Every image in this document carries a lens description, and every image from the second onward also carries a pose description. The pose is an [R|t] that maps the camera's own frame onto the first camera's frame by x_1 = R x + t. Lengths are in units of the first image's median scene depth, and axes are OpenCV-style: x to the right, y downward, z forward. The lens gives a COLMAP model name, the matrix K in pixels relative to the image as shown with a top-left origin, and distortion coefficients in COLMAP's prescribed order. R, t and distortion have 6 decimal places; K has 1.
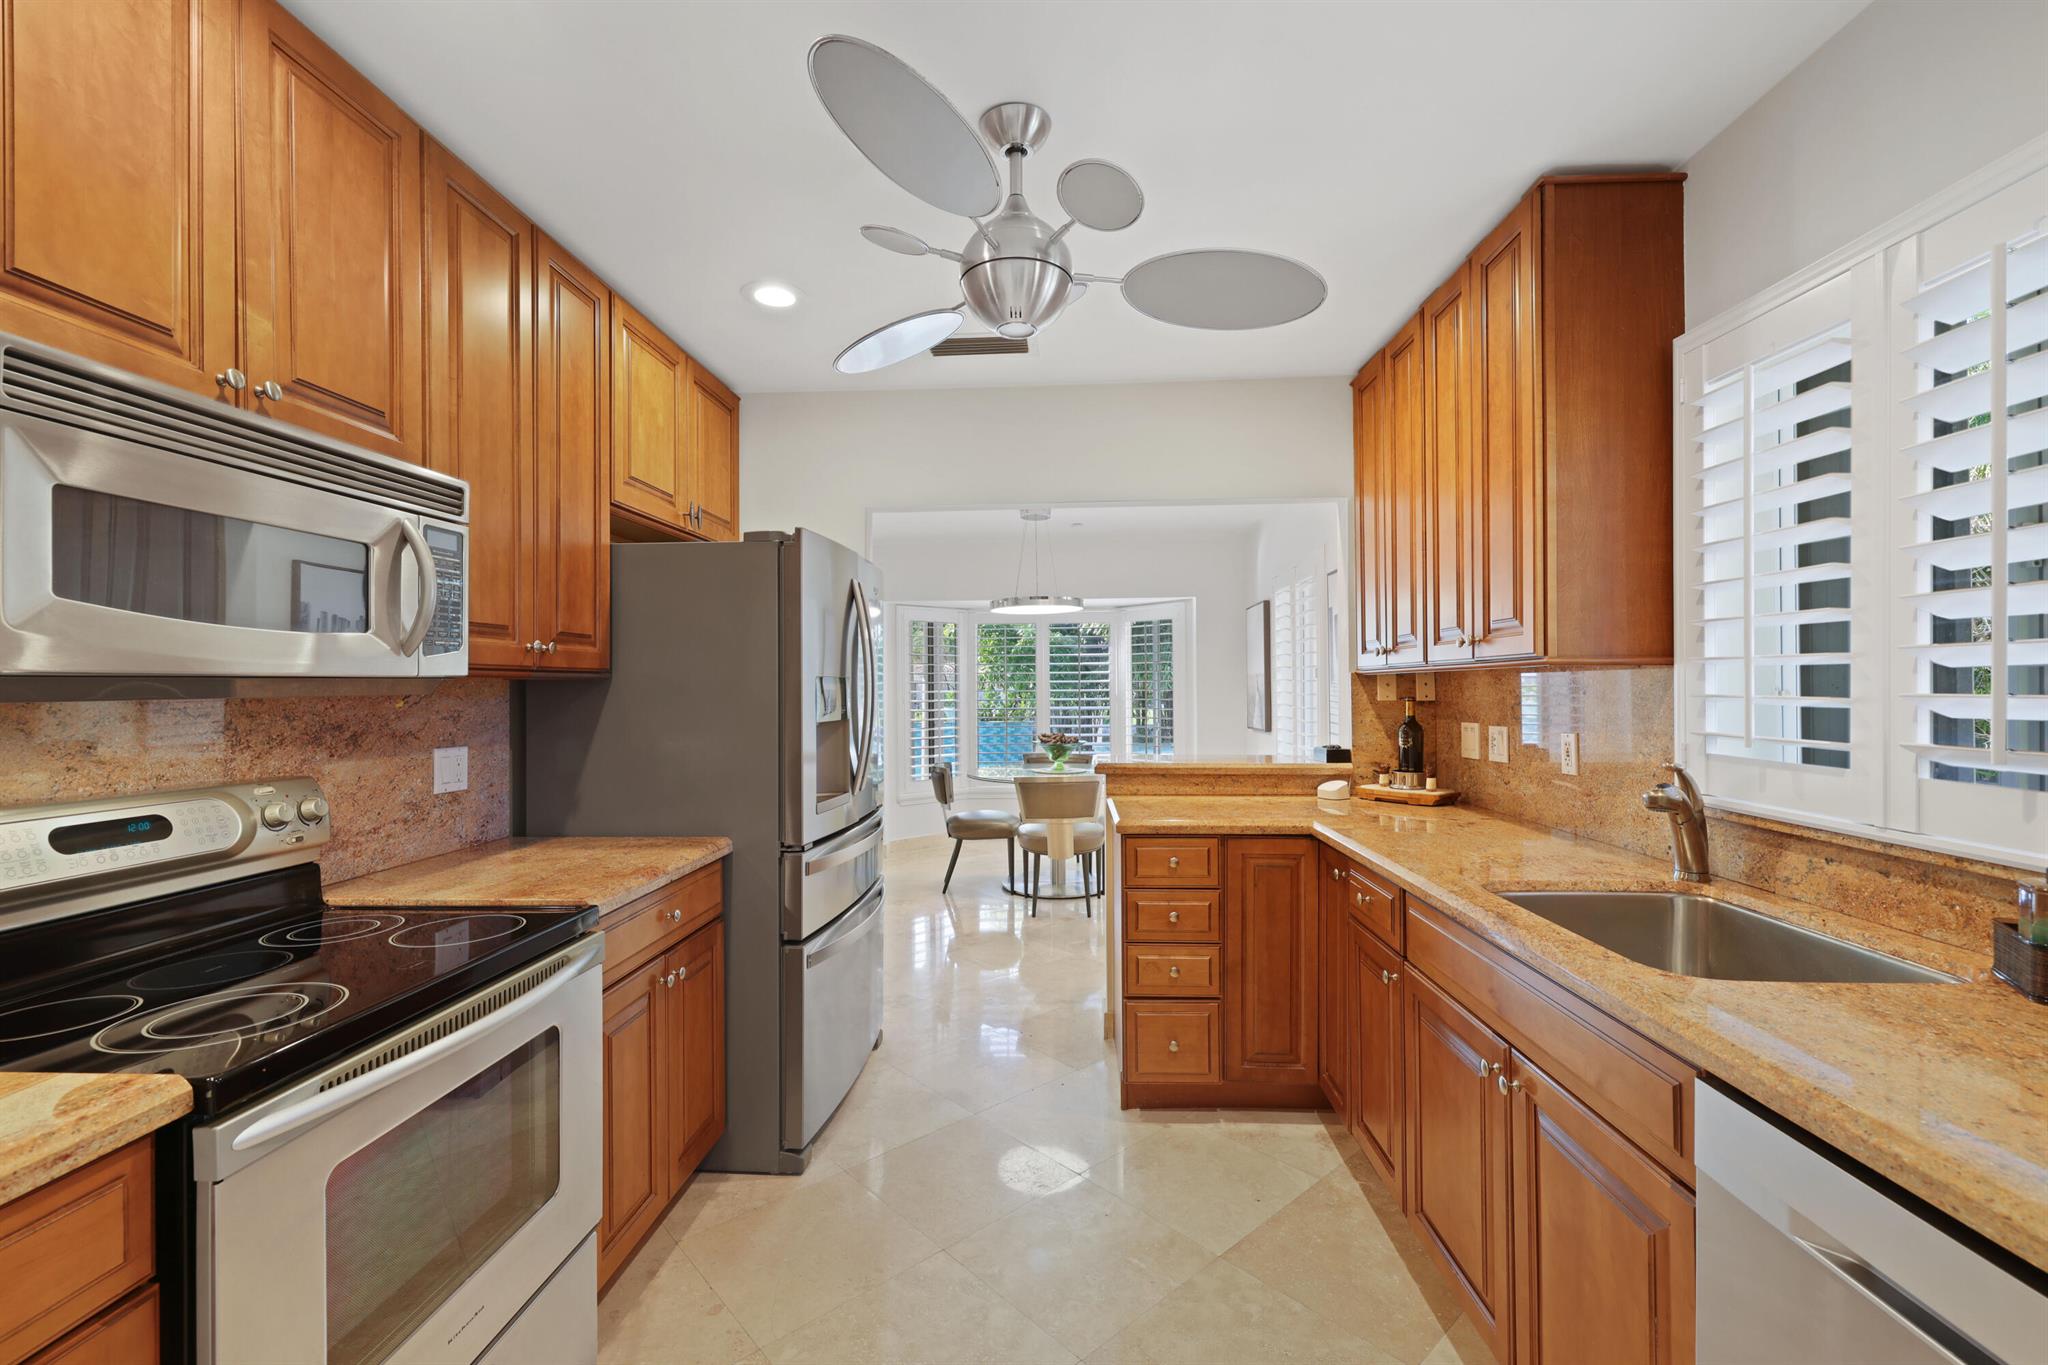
lens RADIAL K [[884.8, 0, 1021.7], [0, 884.8, 686.2], [0, 0, 1]] dist [0.001975, 0.000264]
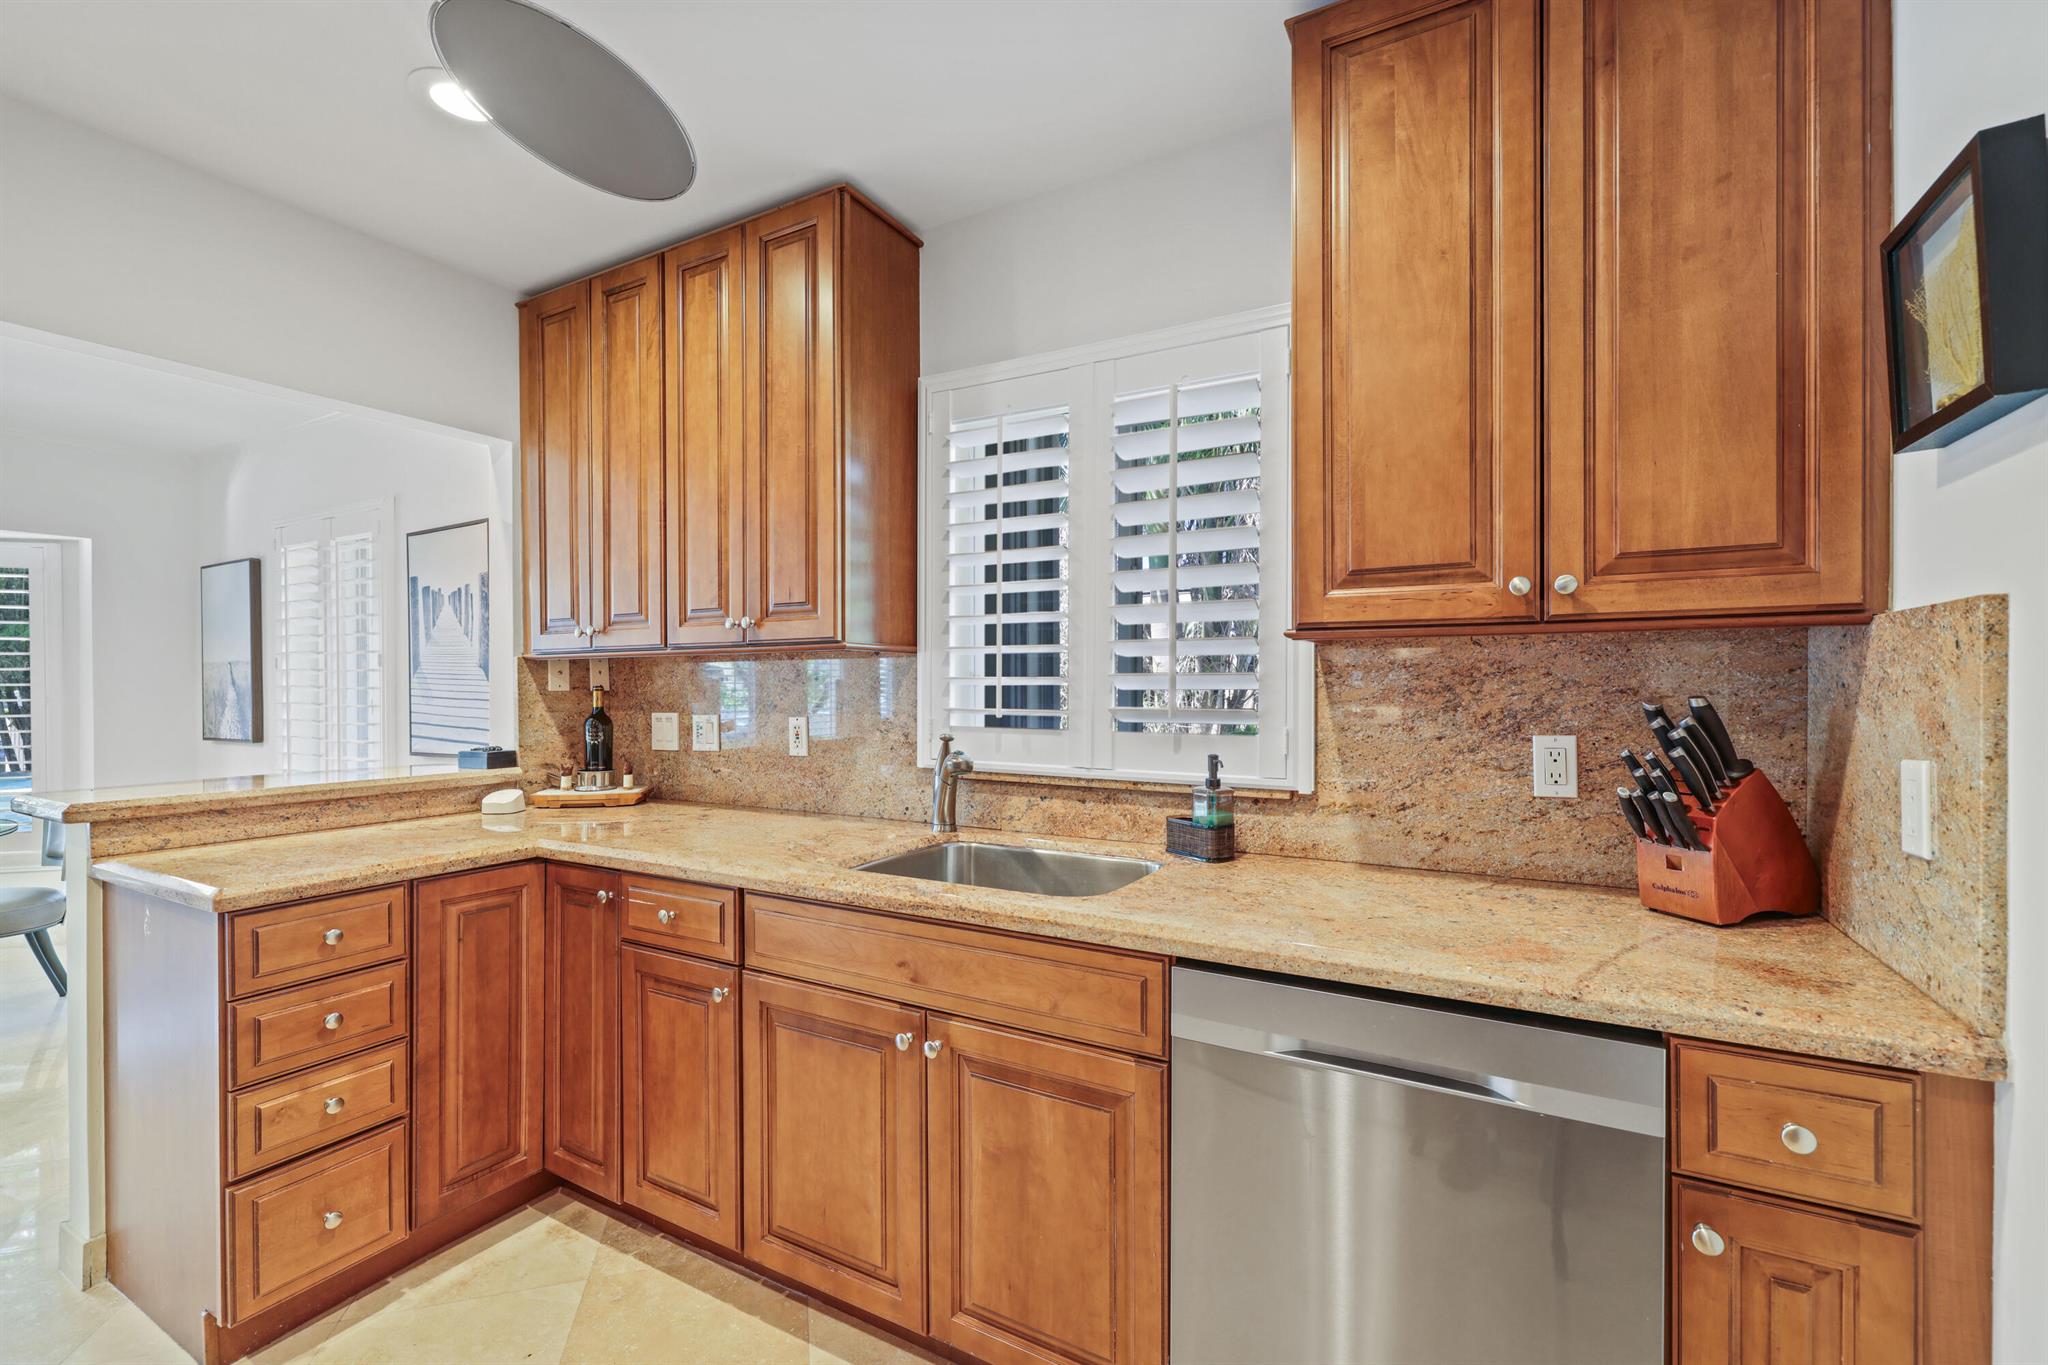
lens RADIAL K [[884.8, 0, 1021.2], [0, 884.8, 689.2], [0, 0, 1]] dist [0.001975, 0.000264]
pose [[0.434092, -0.001299, 0.900867, -0.421383], [0.000709, 0.999999, 0.001101, 0.036230], [-0.900868, 0.000161, 0.434093, 0.567719]]
